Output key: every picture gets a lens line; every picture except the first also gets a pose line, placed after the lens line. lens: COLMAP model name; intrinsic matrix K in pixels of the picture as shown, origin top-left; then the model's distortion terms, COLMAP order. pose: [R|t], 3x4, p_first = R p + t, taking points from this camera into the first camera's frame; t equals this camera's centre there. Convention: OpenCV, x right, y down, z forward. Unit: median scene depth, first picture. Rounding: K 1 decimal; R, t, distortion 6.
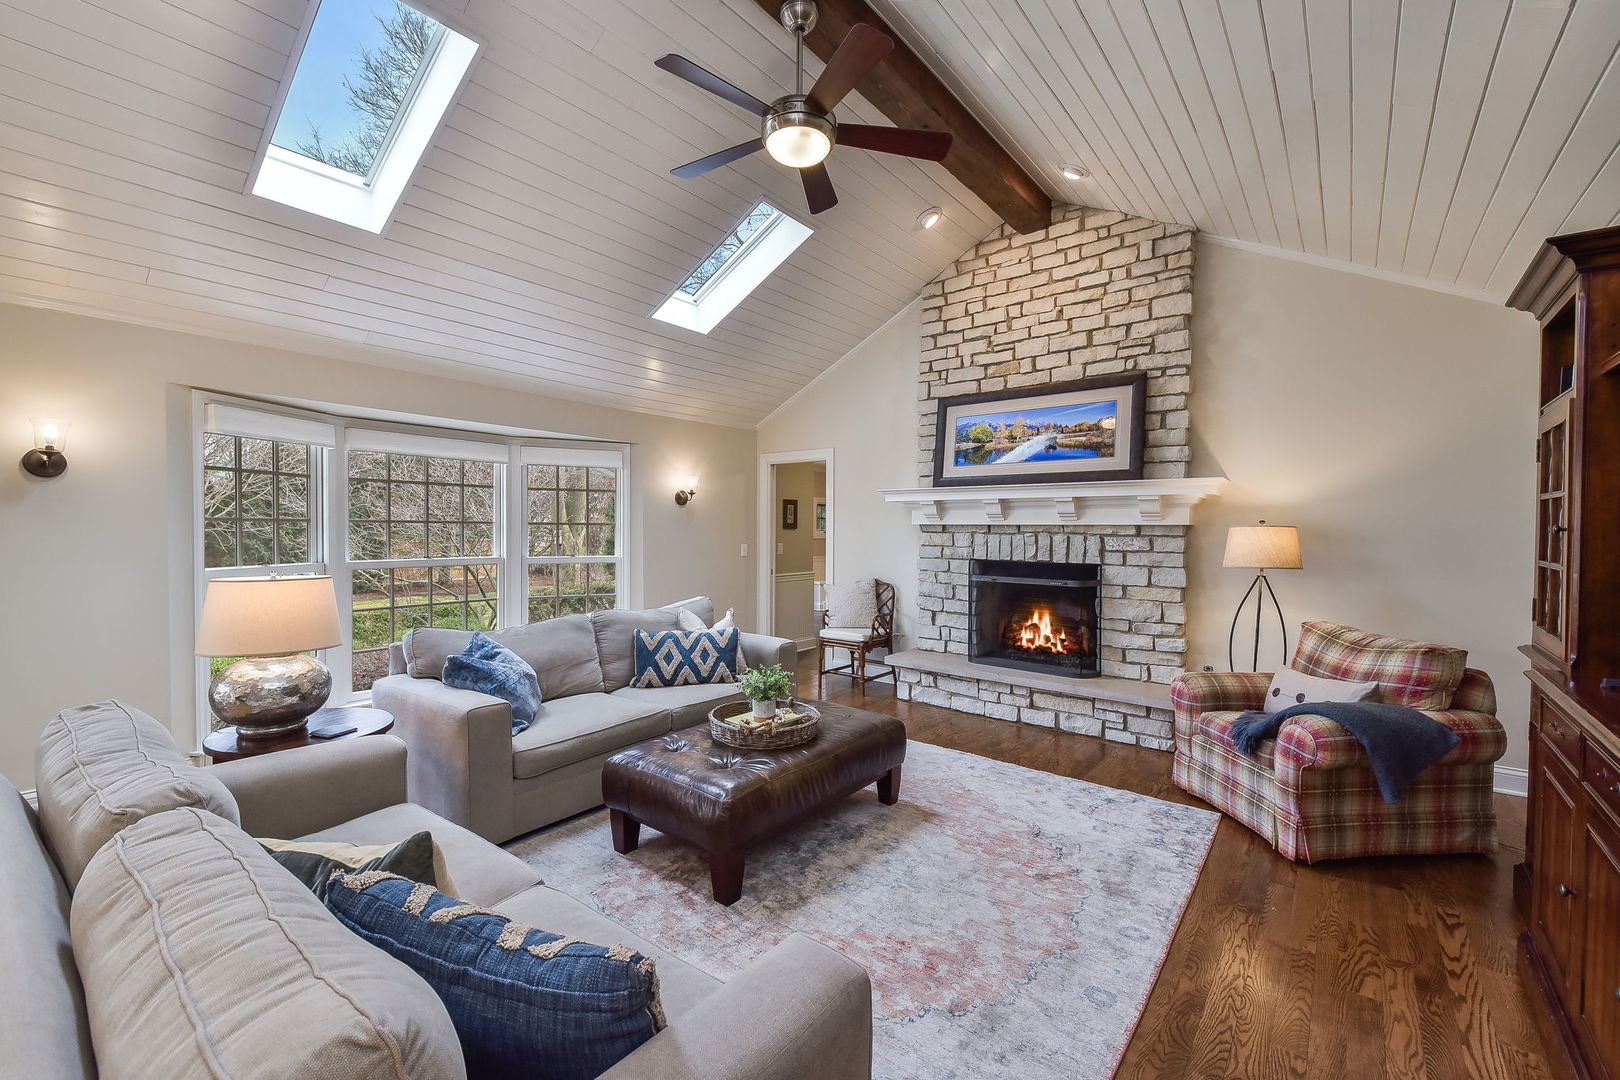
lens RADIAL K [[712.1, 0, 799.5], [0, 712.1, 541.4], [0, 0, 1]] dist [0.001921, -0.000129]
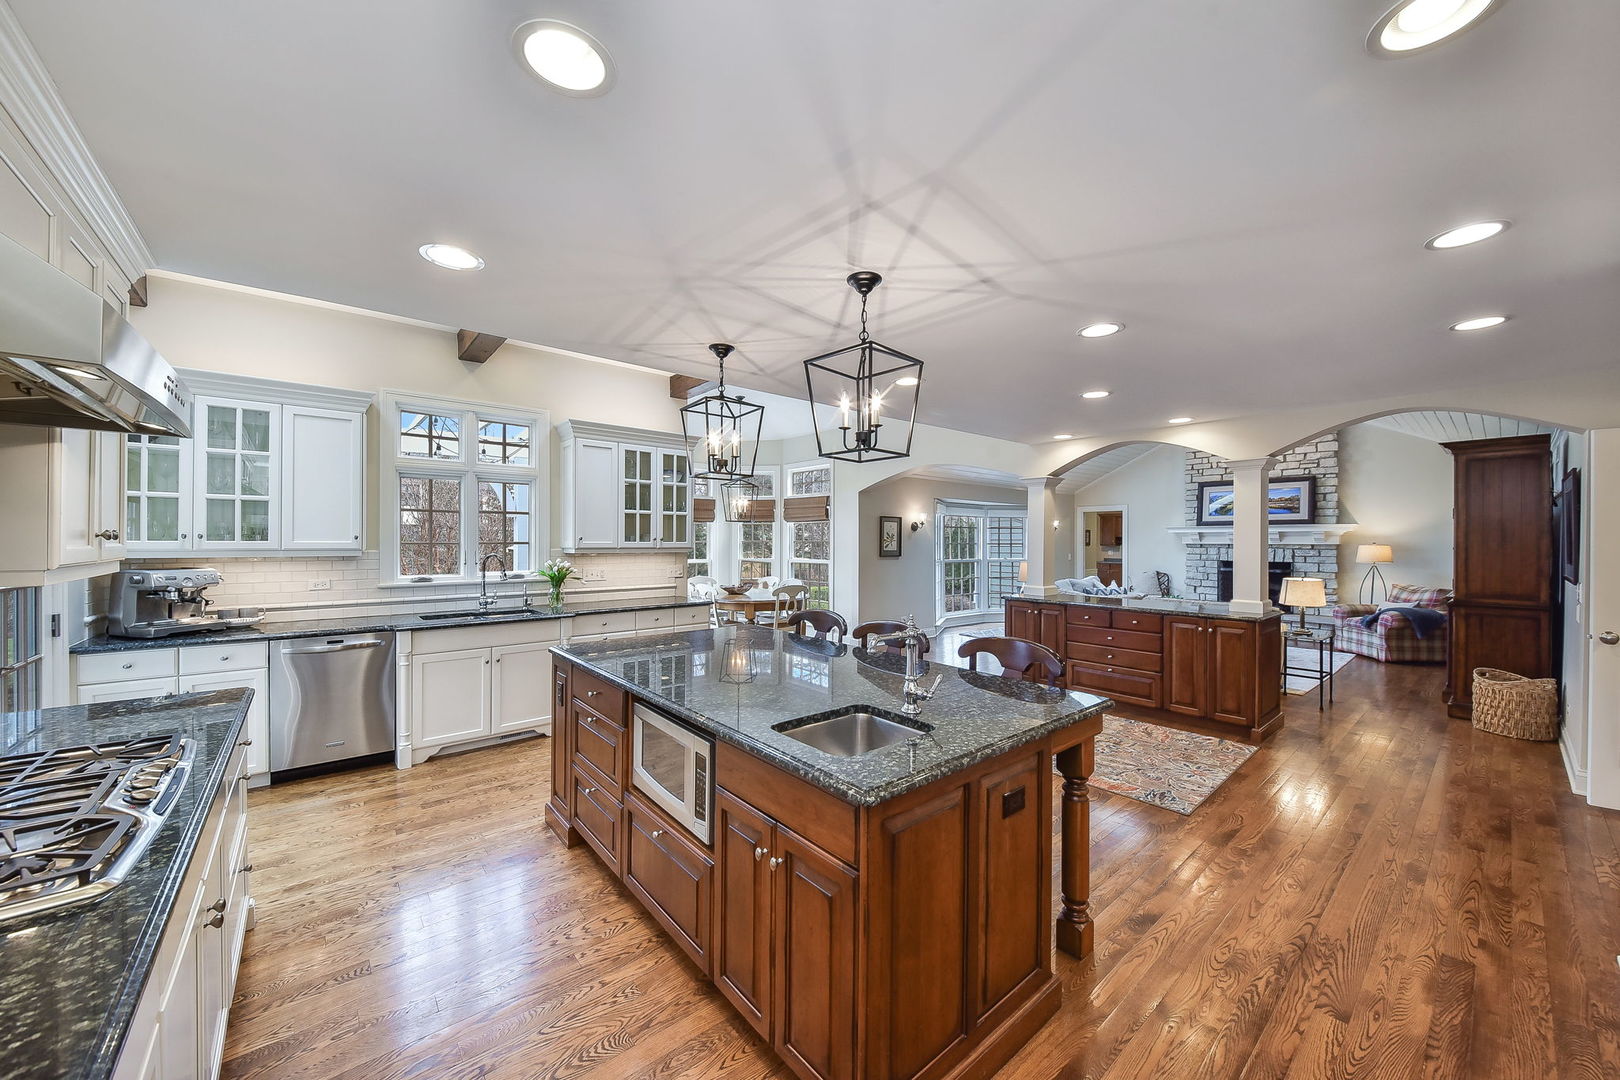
lens RADIAL K [[602.2, 0, 816.1], [0, 602.2, 541.8], [0, 0, 1]] dist [-0.012091, -0.000156]
pose [[0.979307, -0.002761, -0.202359, -0.684090], [-0.001493, 0.999781, -0.020866, 0.010507], [0.202373, 0.020736, 0.979089, -1.171137]]
